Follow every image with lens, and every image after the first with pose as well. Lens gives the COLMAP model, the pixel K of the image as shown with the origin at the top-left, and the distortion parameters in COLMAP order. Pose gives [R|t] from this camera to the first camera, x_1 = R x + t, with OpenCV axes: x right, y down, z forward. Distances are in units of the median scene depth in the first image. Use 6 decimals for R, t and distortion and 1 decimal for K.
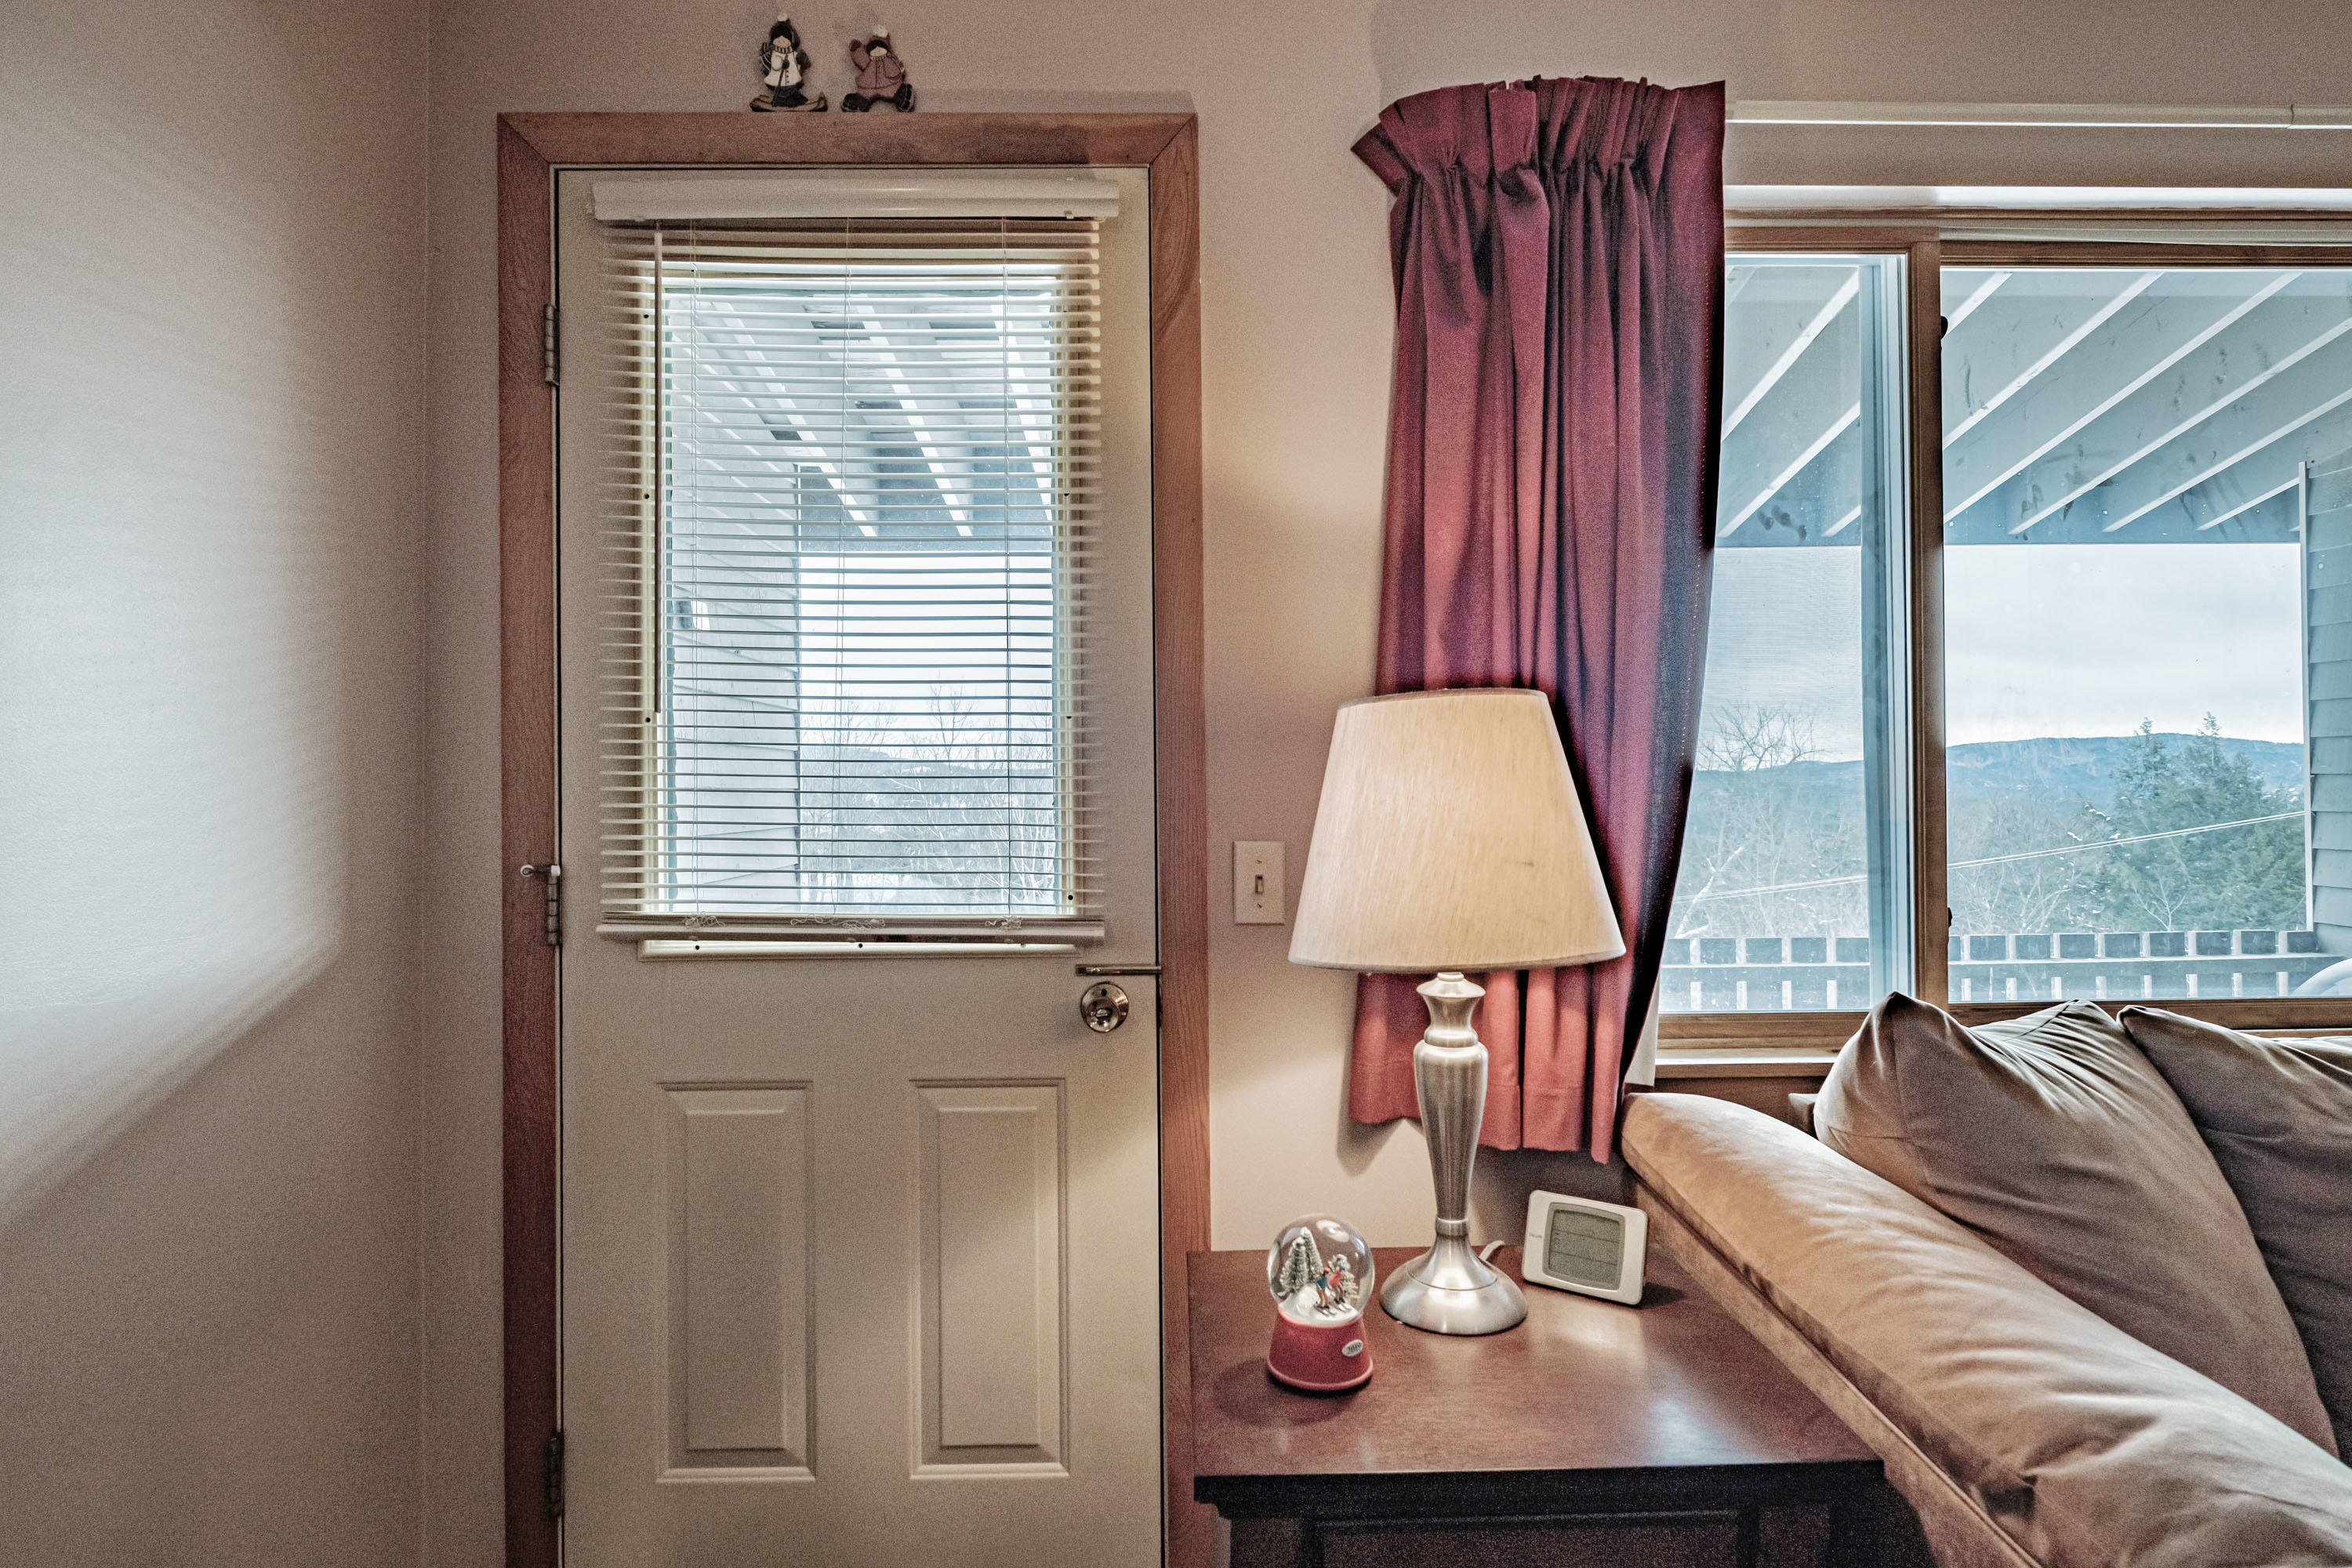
lens RADIAL K [[1182.8, 0, 1179.9], [0, 1182.8, 794.0], [0, 0, 1]] dist [-0.018530, -0.000168]
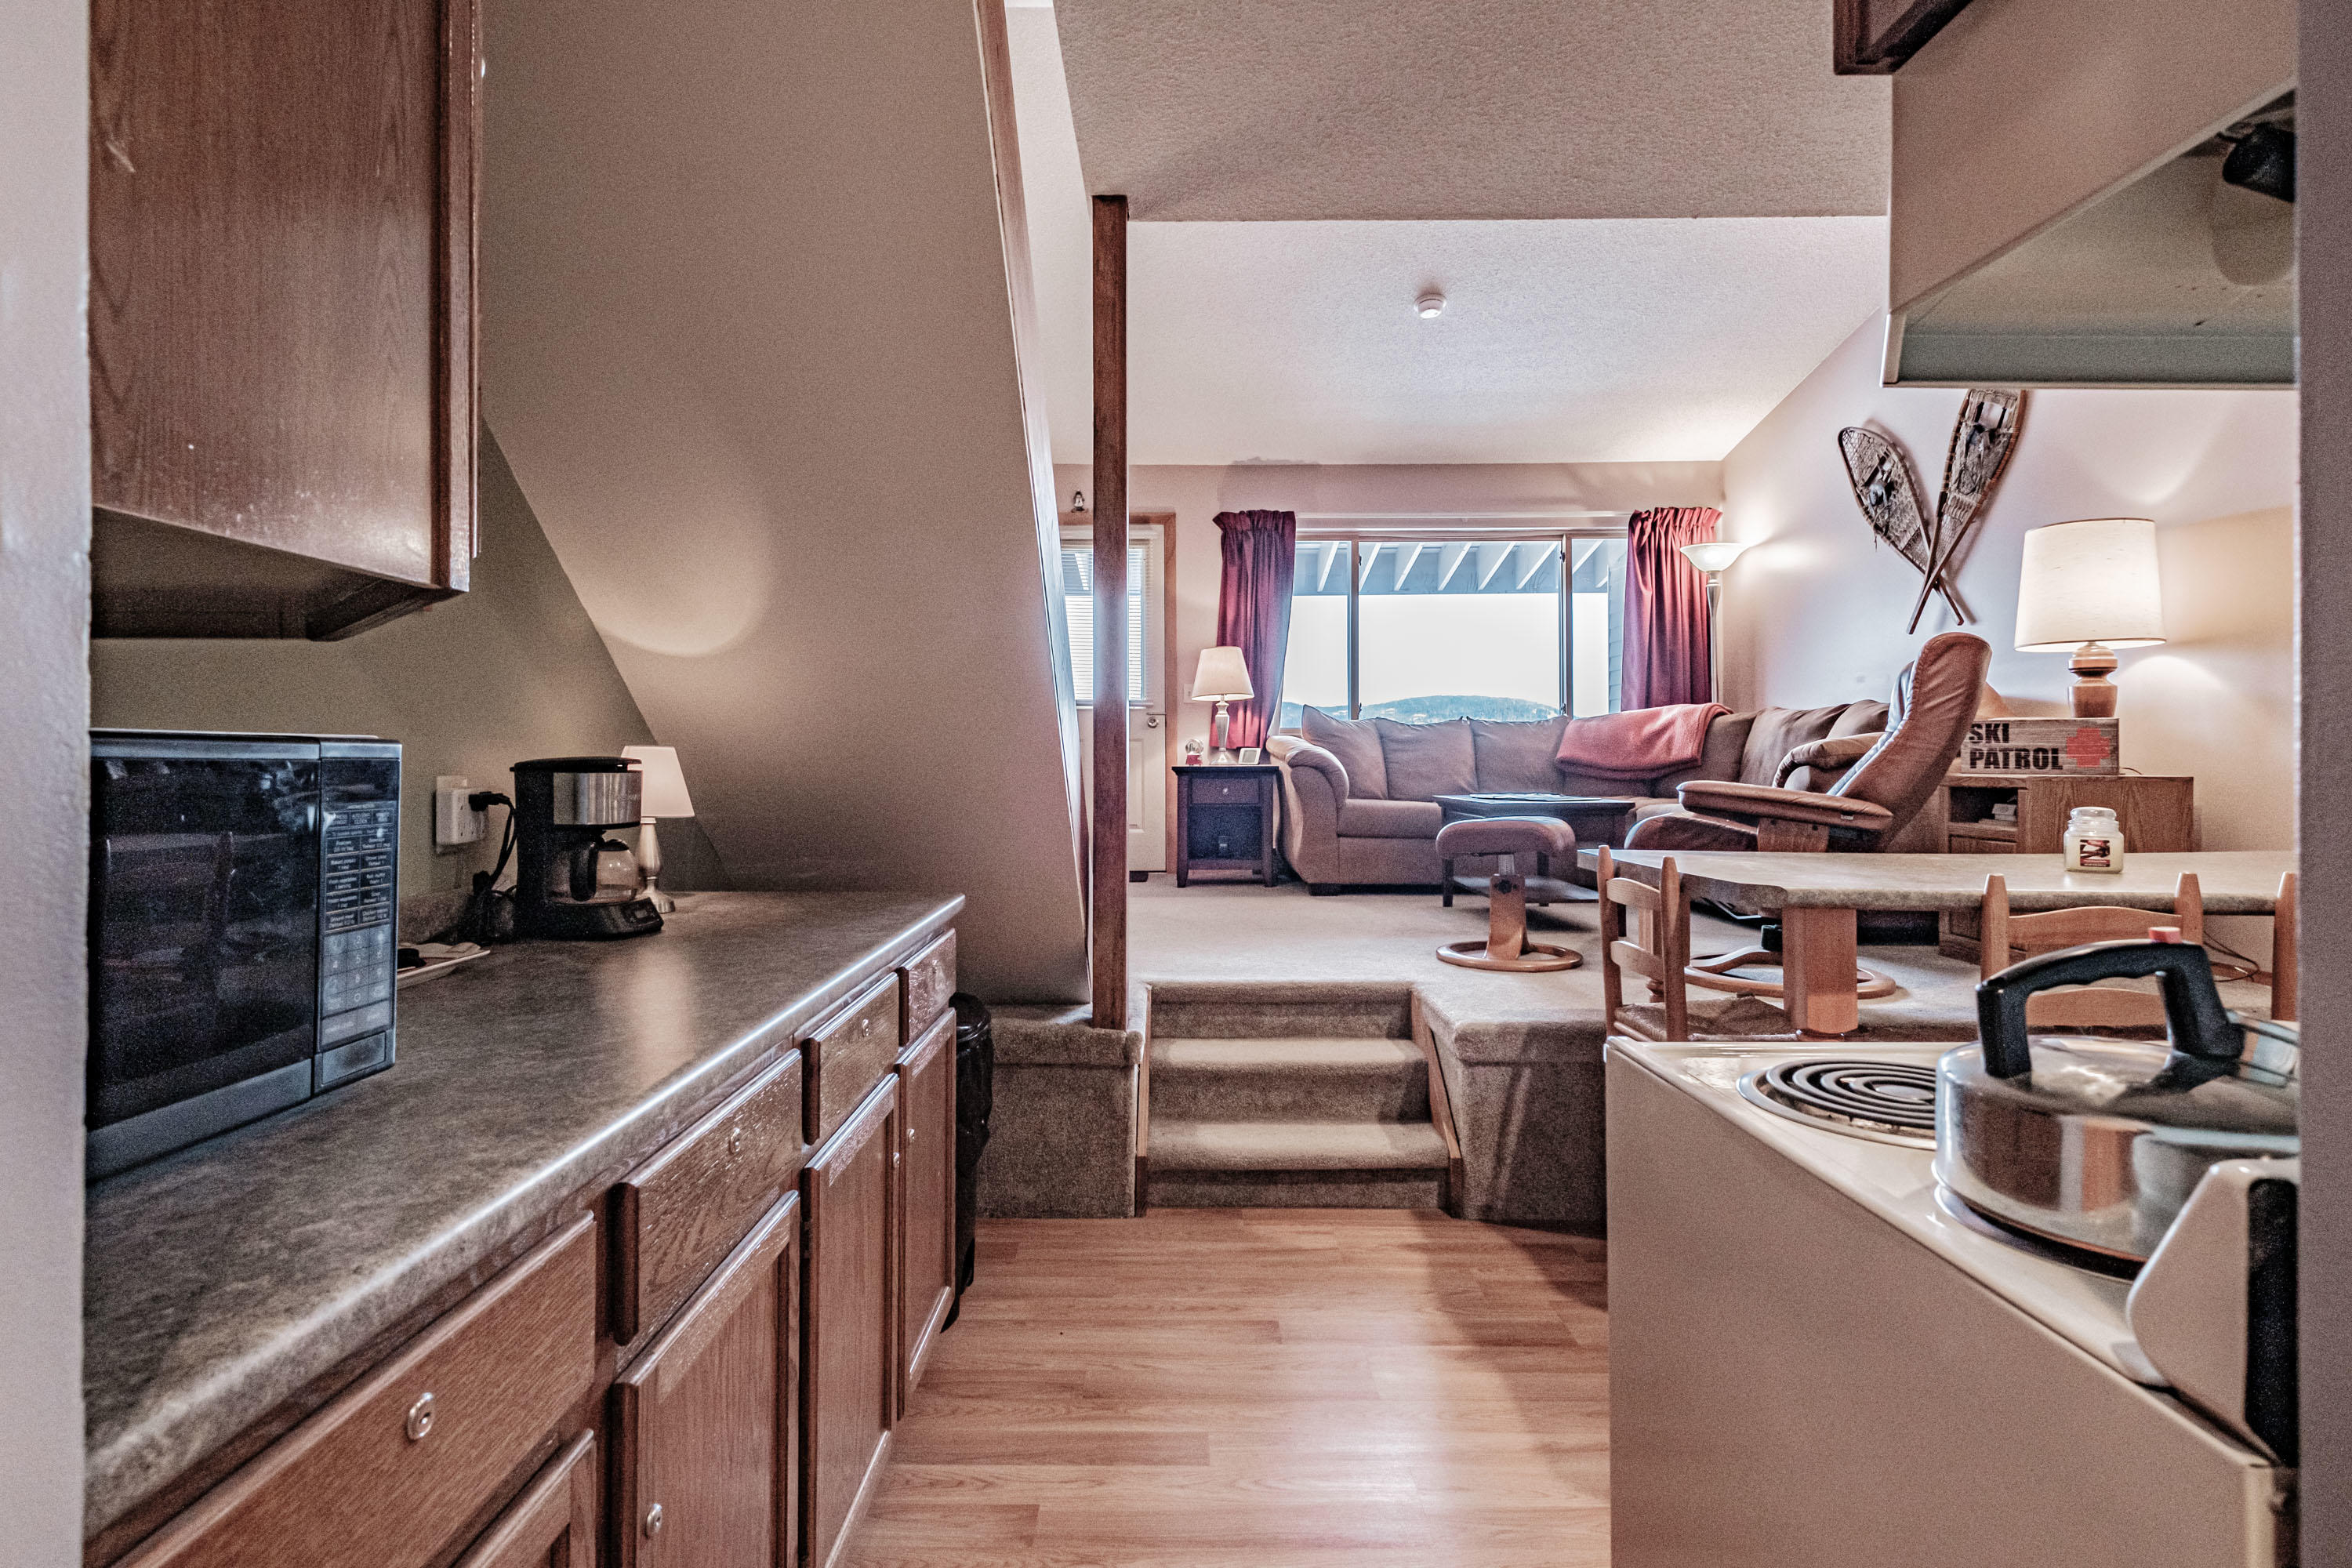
lens RADIAL K [[1110.2, 0, 1179.5], [0, 1110.2, 761.4], [0, 0, 1]] dist [-0.001673, -0.000084]
pose [[0.999959, 0.002740, -0.008599, 0.066143], [-0.002739, 0.999996, 0.000169, 0.324572], [0.008600, -0.000146, 0.999963, -3.052108]]
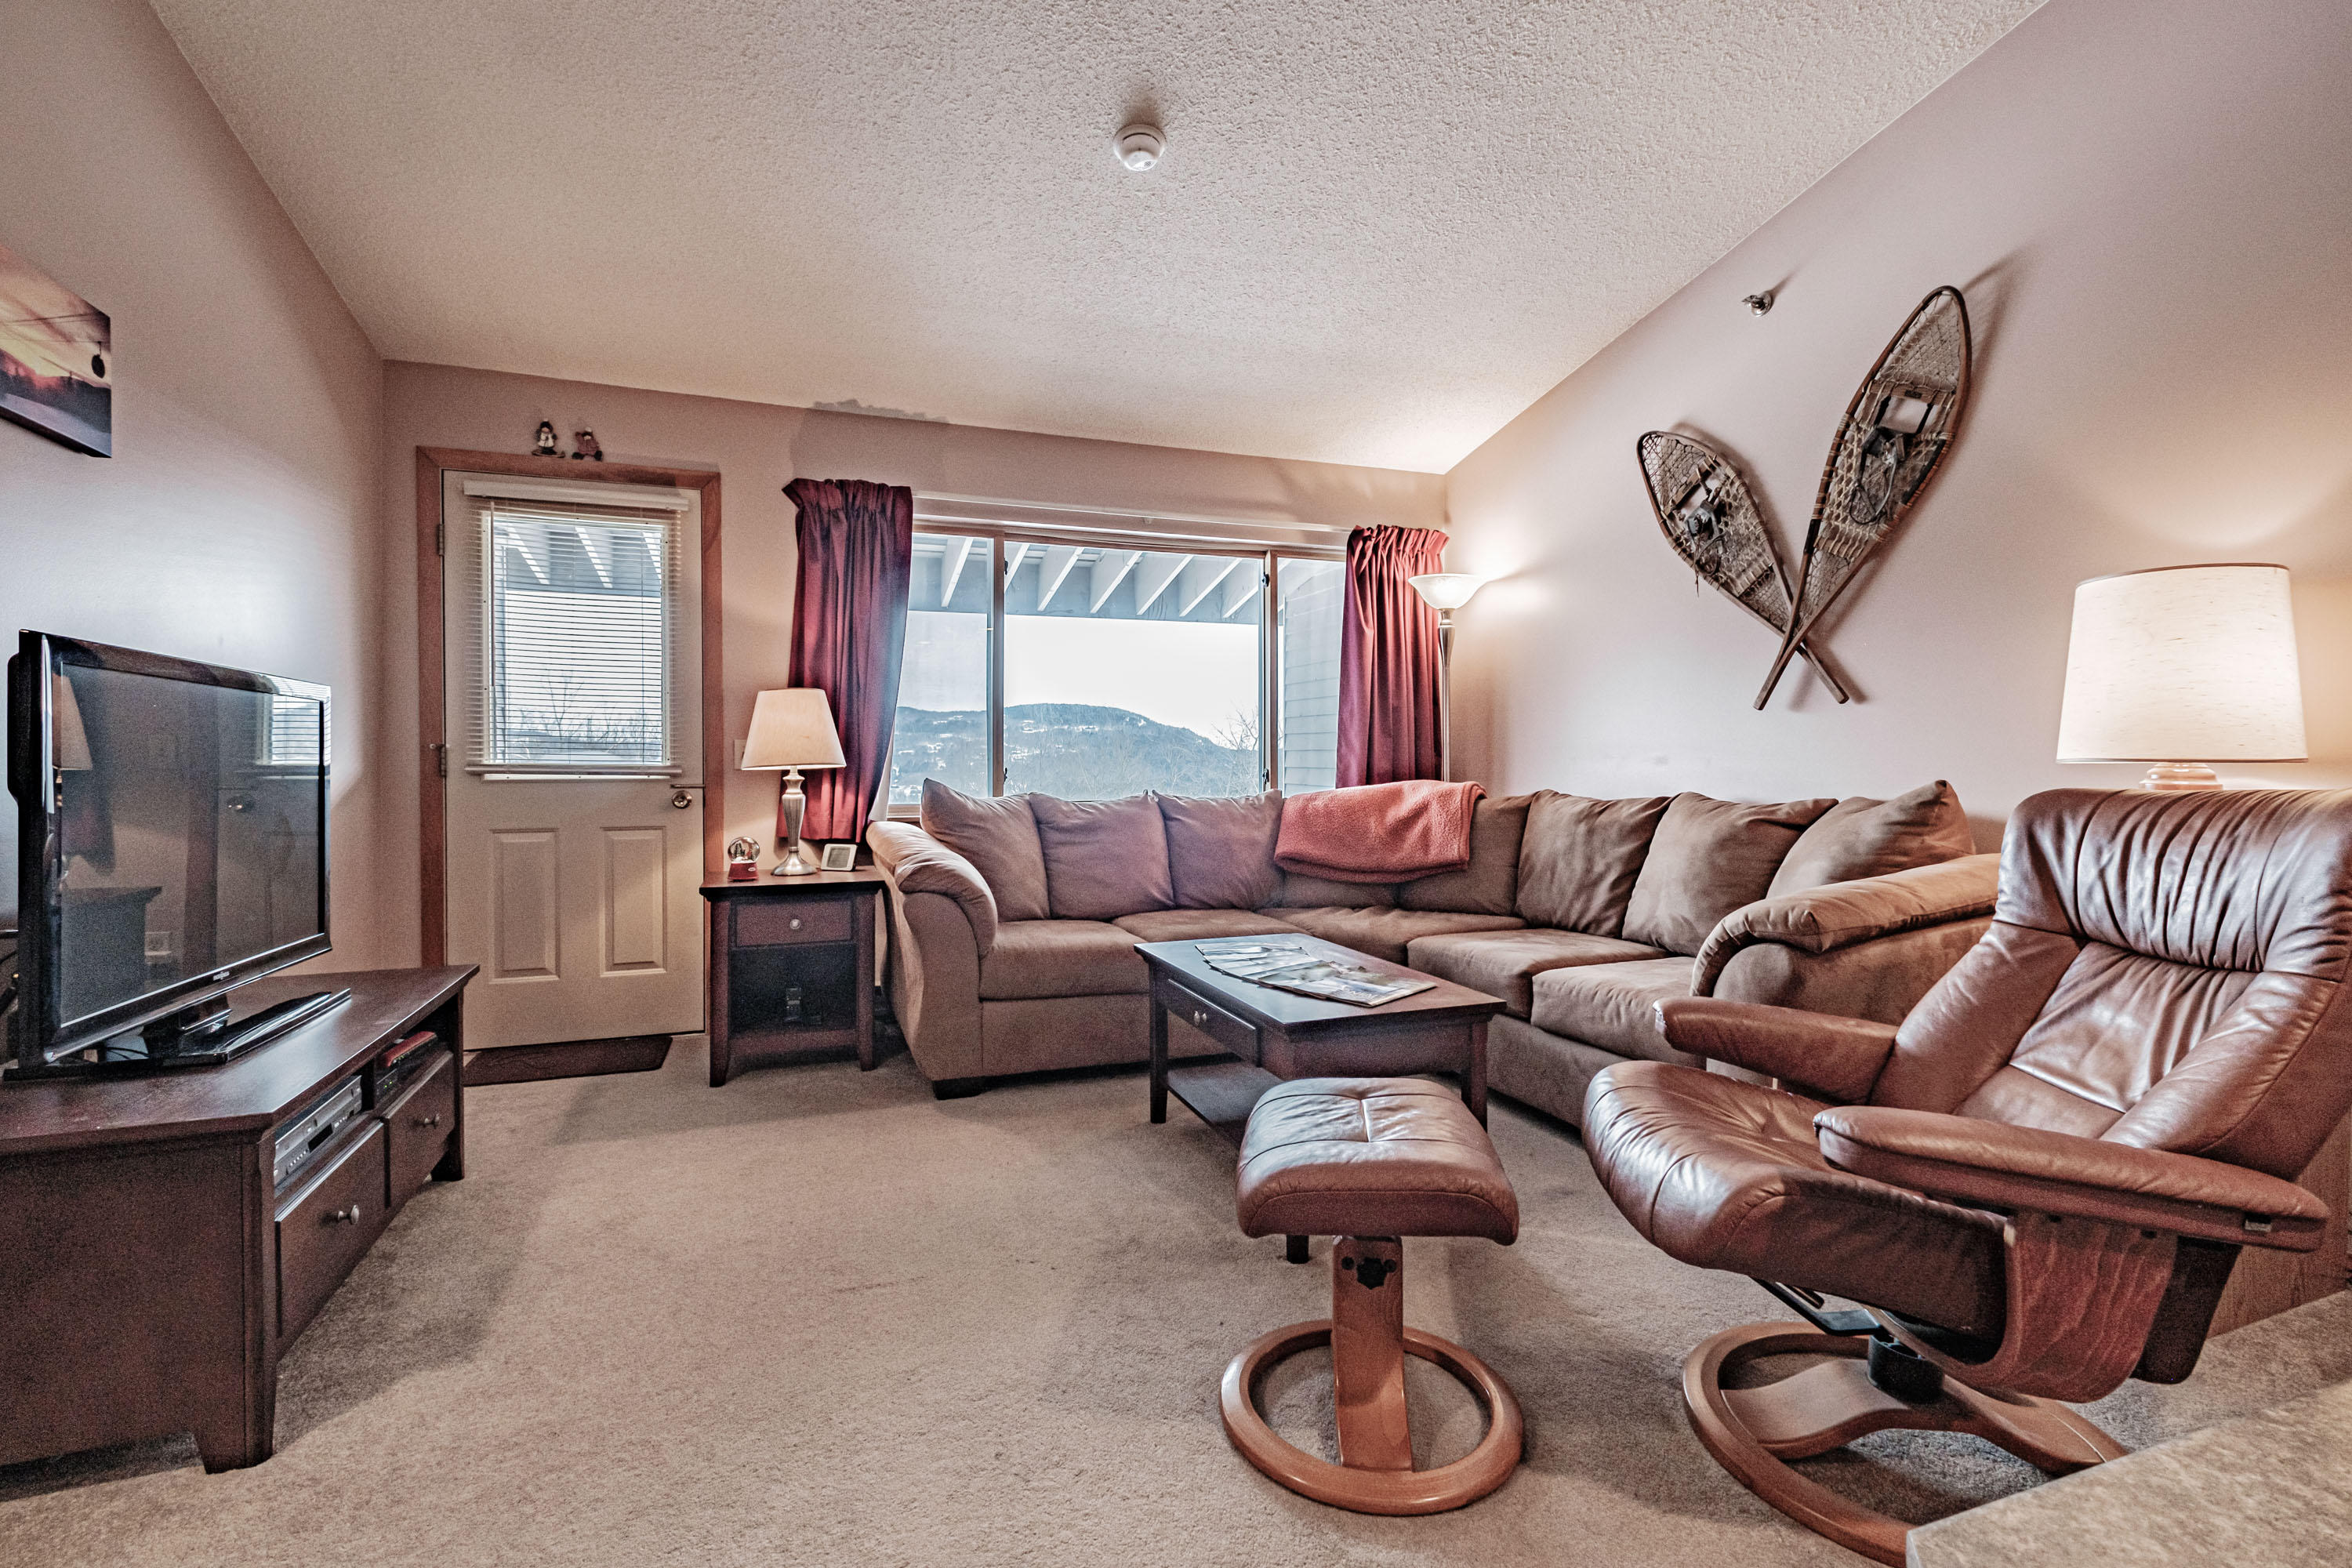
lens RADIAL K [[1081.6, 0, 1181.9], [0, 1081.6, 773.0], [0, 0, 1]] dist [0.016571, 0.000608]
pose [[0.942895, 0.003737, 0.333070, 0.190099], [-0.004020, 0.999992, 0.000160, 0.114968], [-0.333067, -0.001490, 0.942902, -1.756169]]
